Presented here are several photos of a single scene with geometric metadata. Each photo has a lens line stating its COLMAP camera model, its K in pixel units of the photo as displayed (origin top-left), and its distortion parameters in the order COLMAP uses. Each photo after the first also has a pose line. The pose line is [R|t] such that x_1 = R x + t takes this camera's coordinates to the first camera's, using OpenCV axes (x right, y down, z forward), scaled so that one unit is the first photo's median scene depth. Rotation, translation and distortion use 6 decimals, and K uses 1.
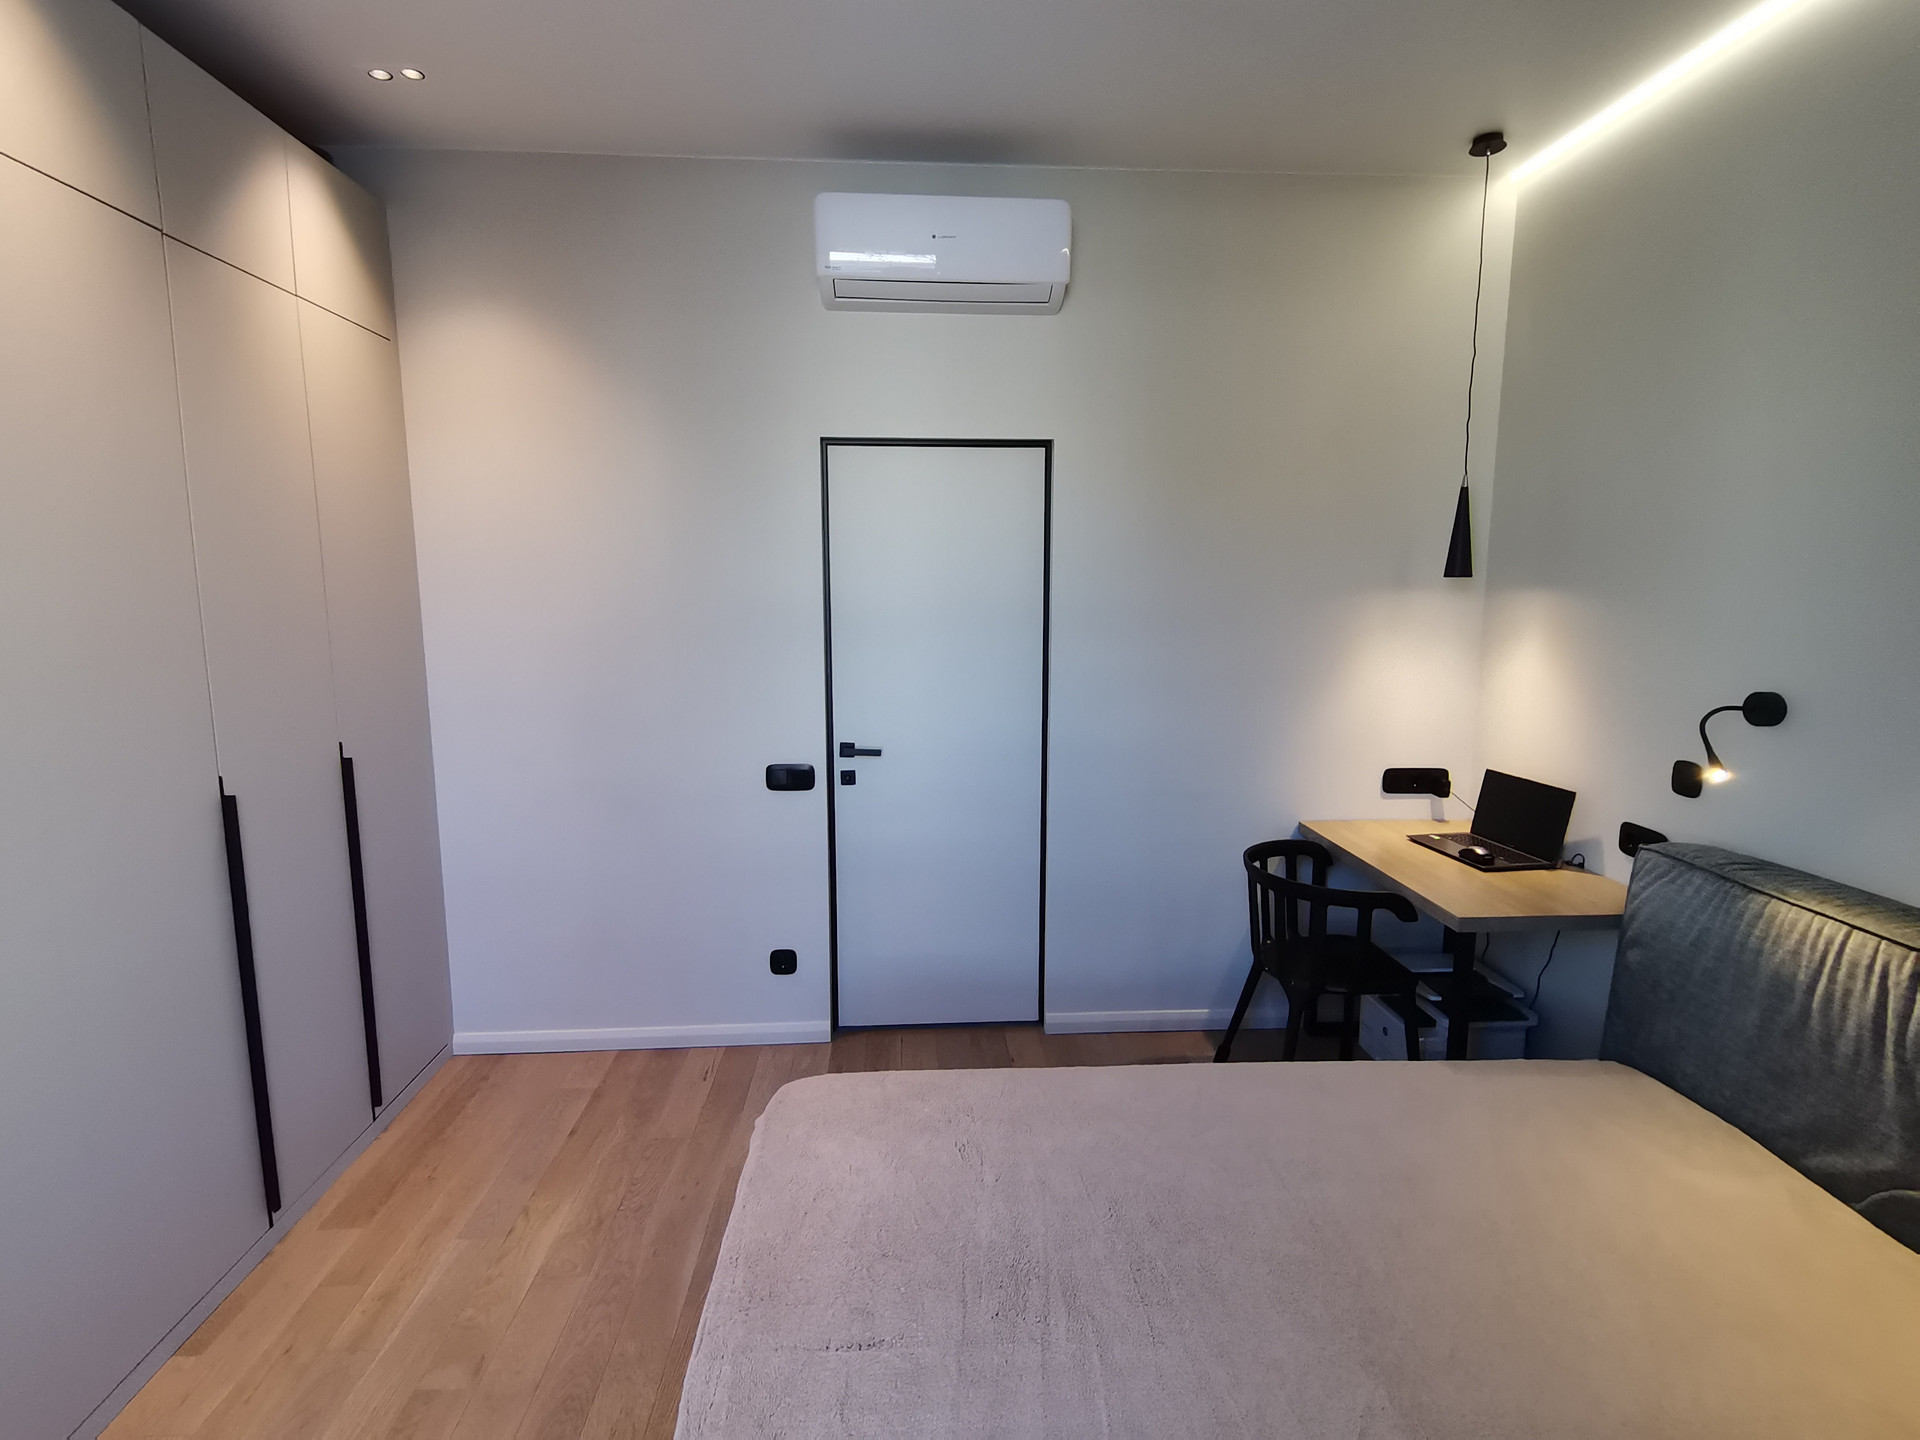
lens RADIAL K [[963.5, 0, 960.0], [0, 963.5, 720.0], [0, 0, 1]] dist [0.006300, -0.008175]
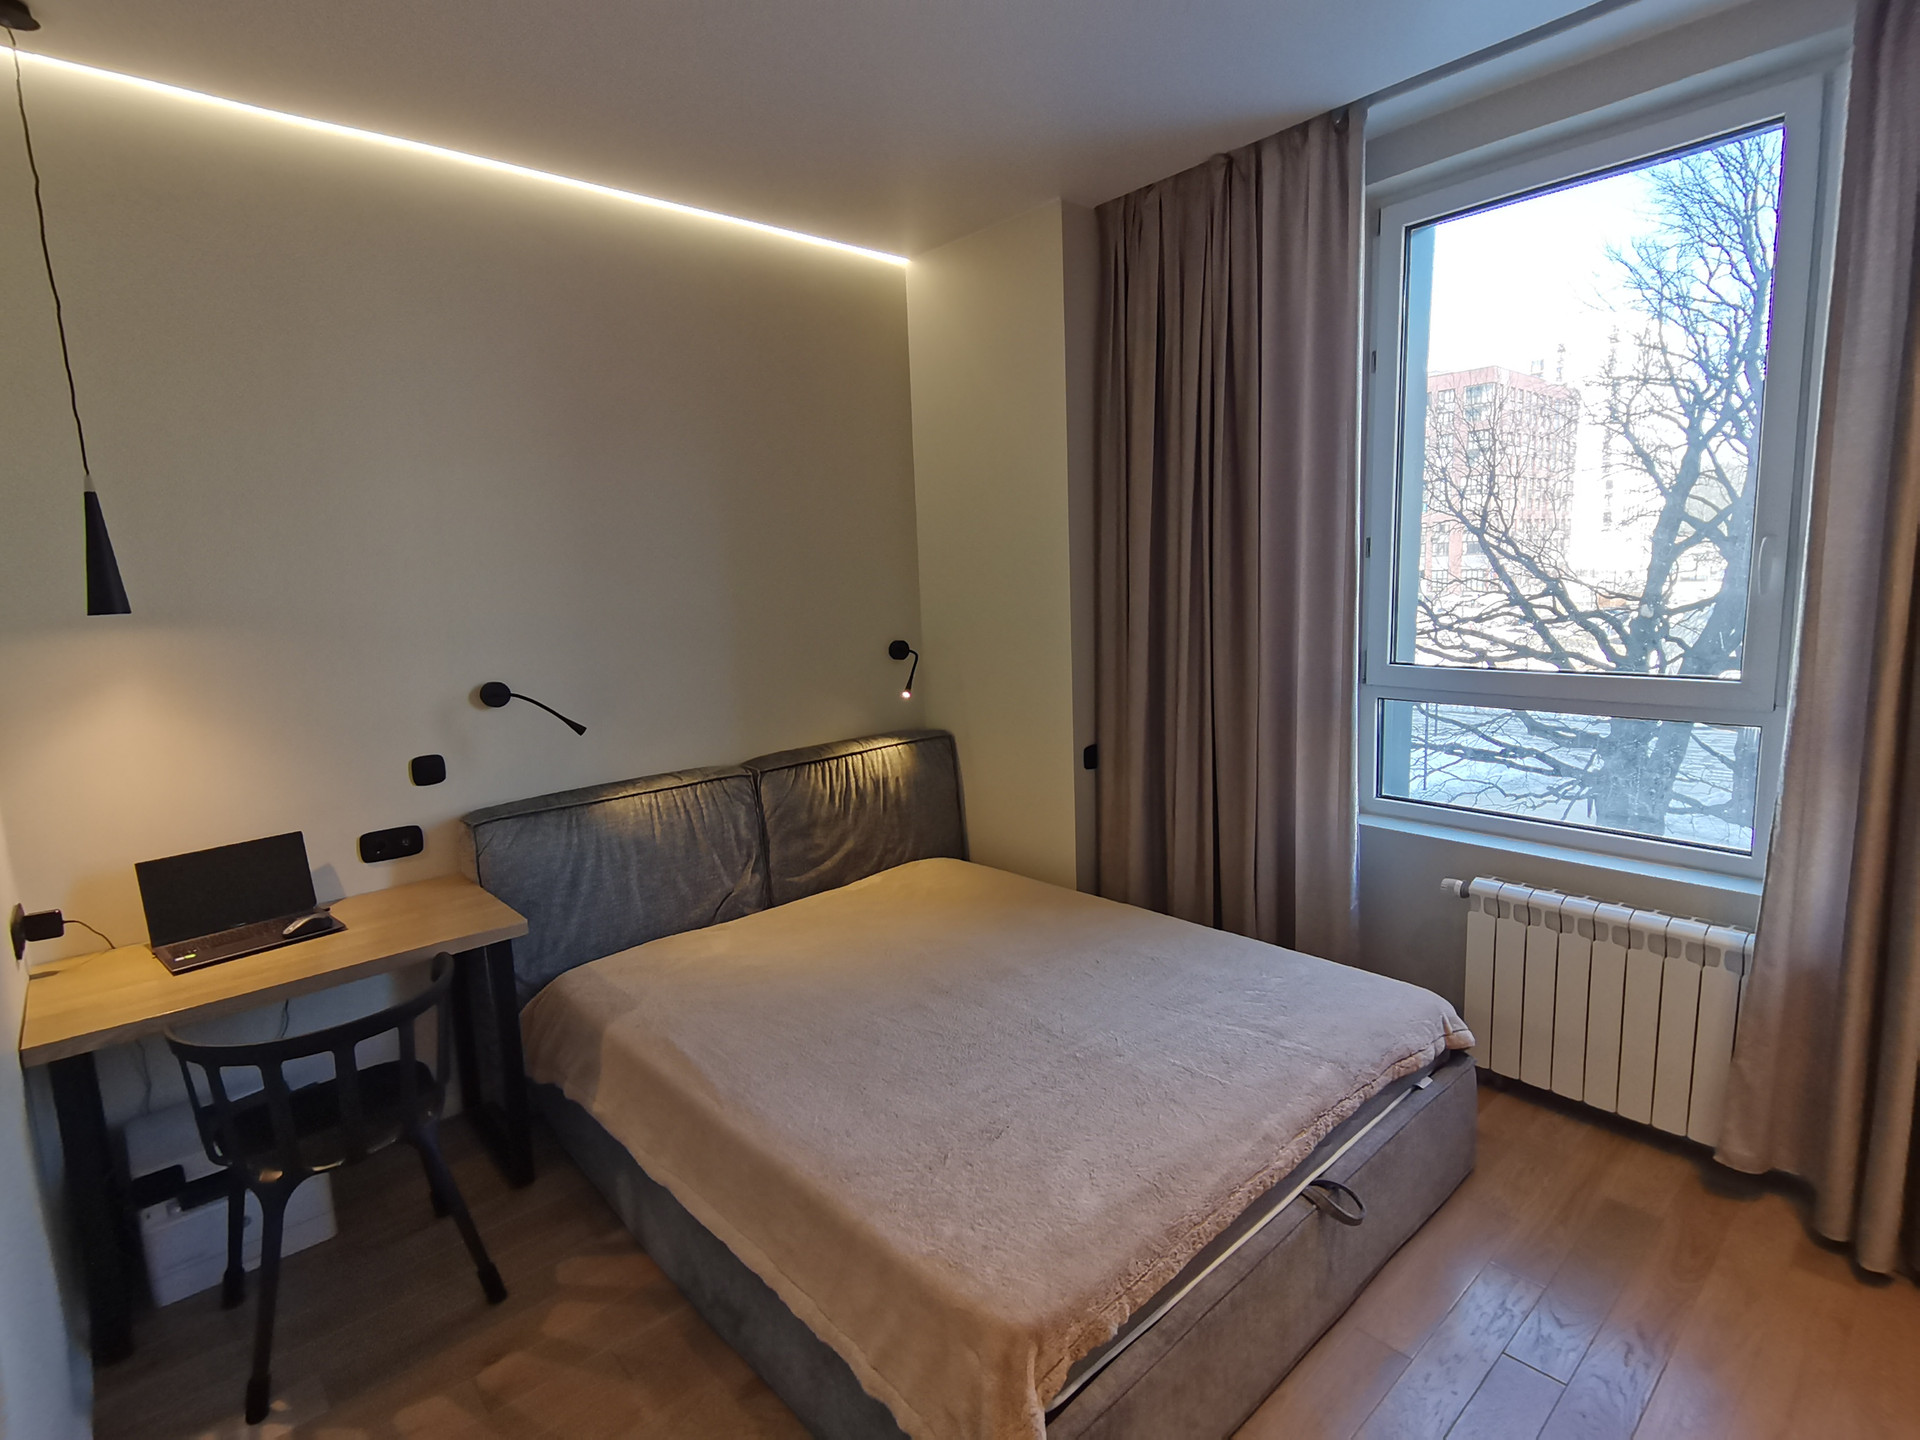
lens RADIAL K [[963.5, 0, 960.0], [0, 963.5, 720.0], [0, 0, 1]] dist [0.006300, -0.008175]
pose [[-0.615070, -0.088080, 0.783537, -0.584564], [0.159360, 0.959345, 0.232940, -0.173588], [-0.772200, 0.268139, -0.576028, 1.177667]]
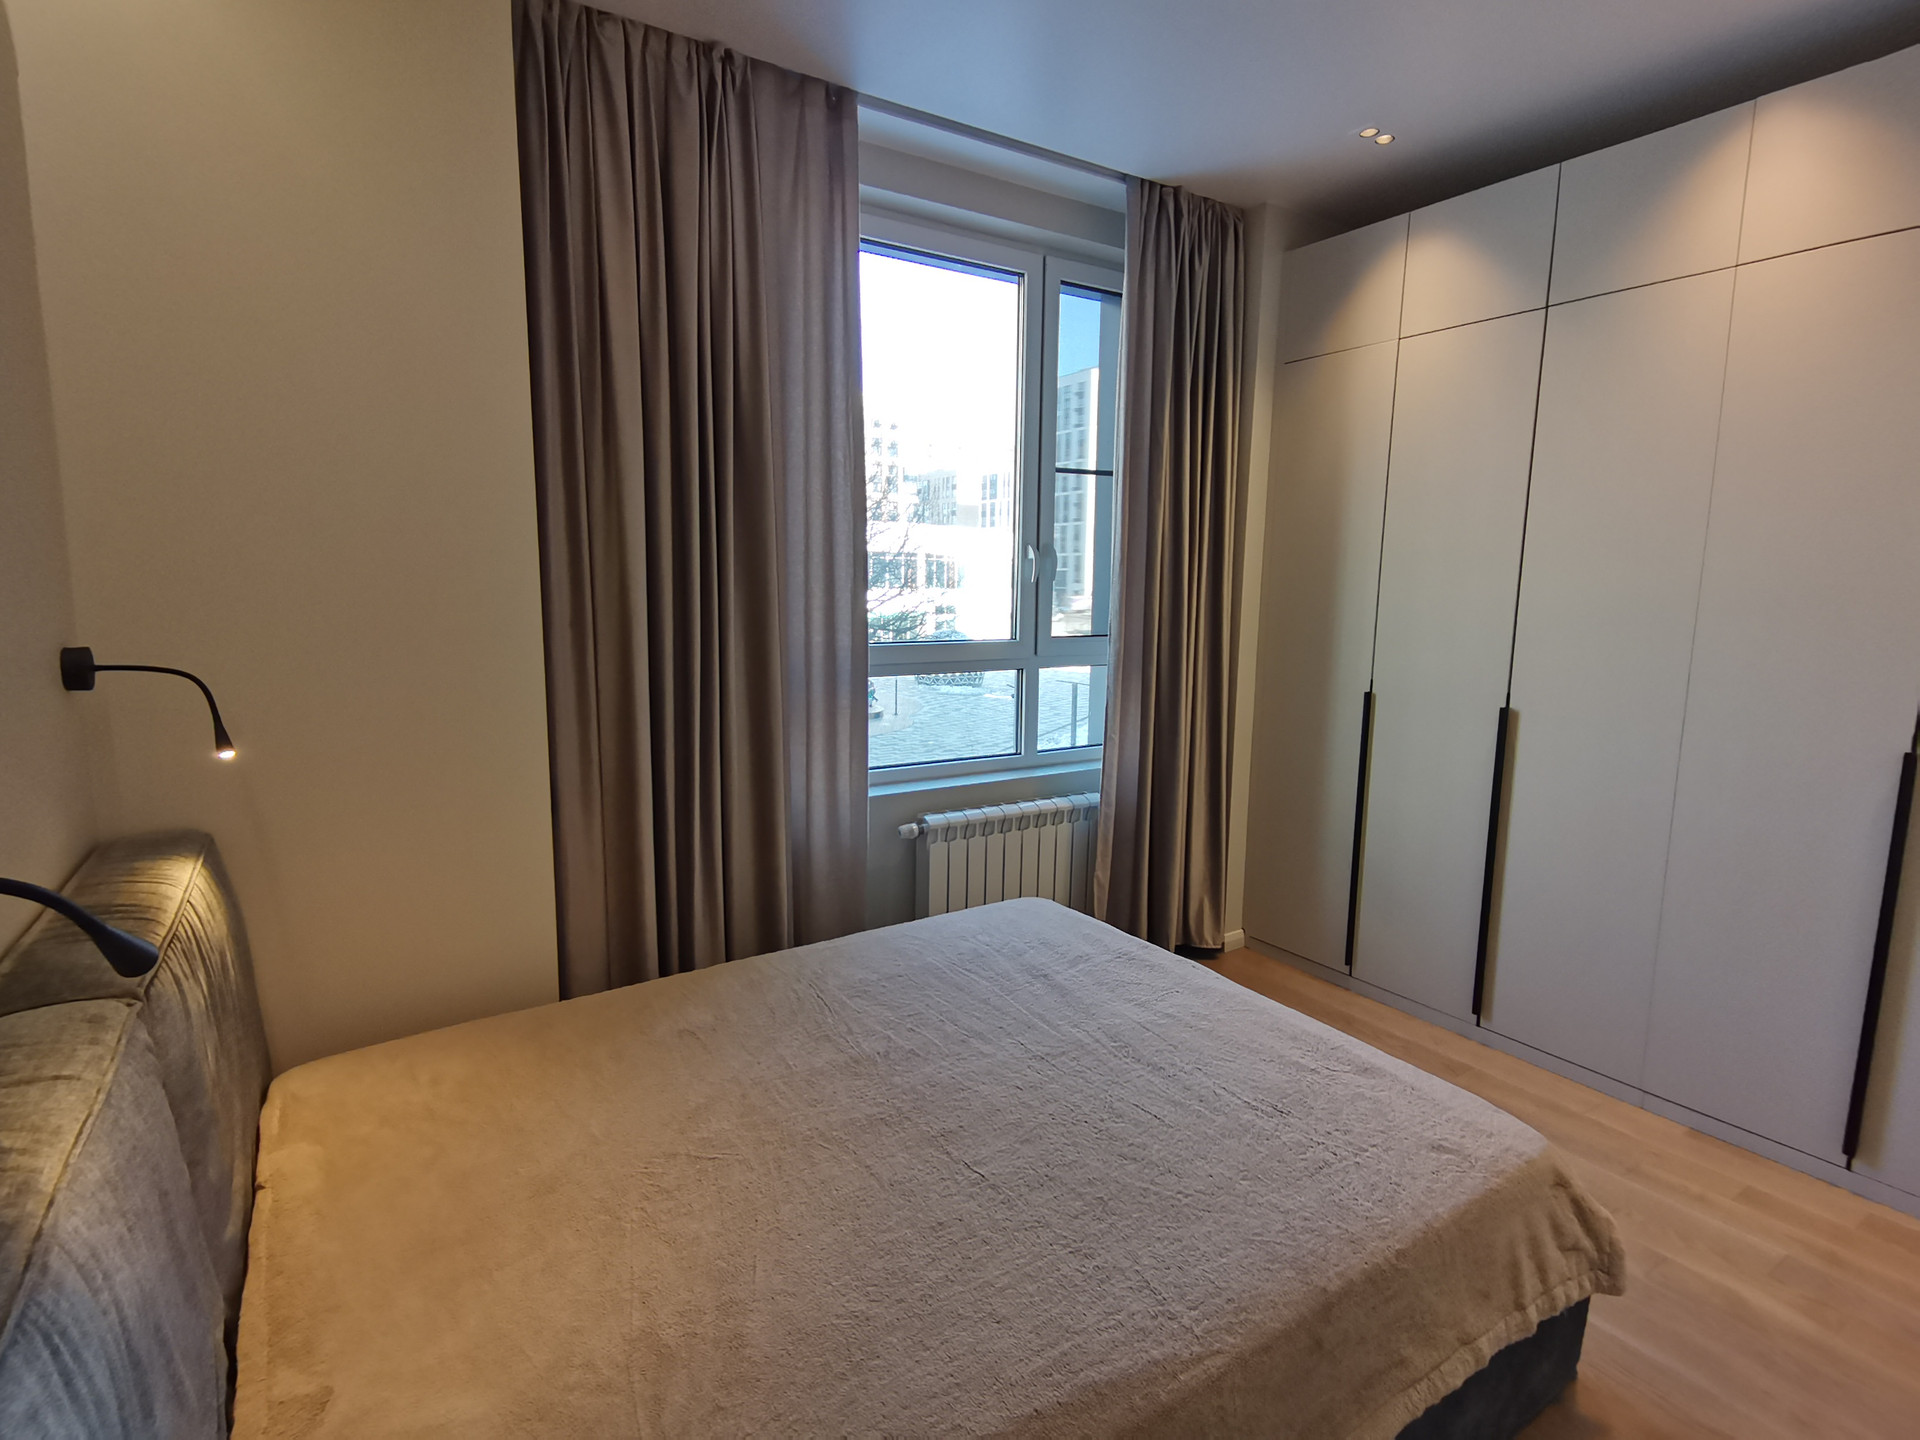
lens RADIAL K [[963.5, 0, 960.0], [0, 963.5, 720.0], [0, 0, 1]] dist [0.006300, -0.008175]
pose [[-0.864071, 0.059849, -0.499800, 0.607988], [-0.095247, 0.955531, 0.279086, -0.146152], [0.494277, 0.288755, -0.819946, 1.204653]]
